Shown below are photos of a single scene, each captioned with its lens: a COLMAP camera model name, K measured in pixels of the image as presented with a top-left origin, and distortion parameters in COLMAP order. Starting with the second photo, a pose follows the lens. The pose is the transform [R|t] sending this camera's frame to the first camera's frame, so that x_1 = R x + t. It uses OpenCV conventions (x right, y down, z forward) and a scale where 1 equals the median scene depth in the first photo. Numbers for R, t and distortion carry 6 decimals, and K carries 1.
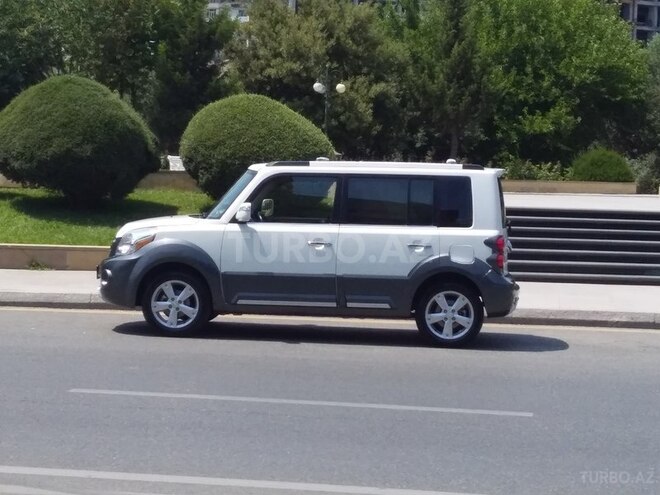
lens RADIAL K [[600.7, 0, 330.0], [0, 600.7, 247.5], [0, 0, 1]] dist [0.095269, -0.185684]
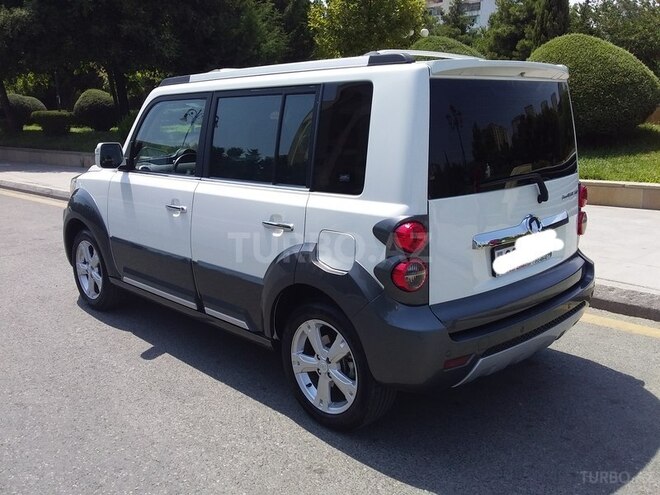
lens RADIAL K [[600.7, 0, 330.0], [0, 600.7, 247.5], [0, 0, 1]] dist [0.095269, -0.185684]
pose [[0.724962, 0.109149, -0.680085, 0.536108], [-0.027770, 0.991193, 0.129477, -0.052317], [0.688228, -0.074980, 0.721609, 0.648237]]
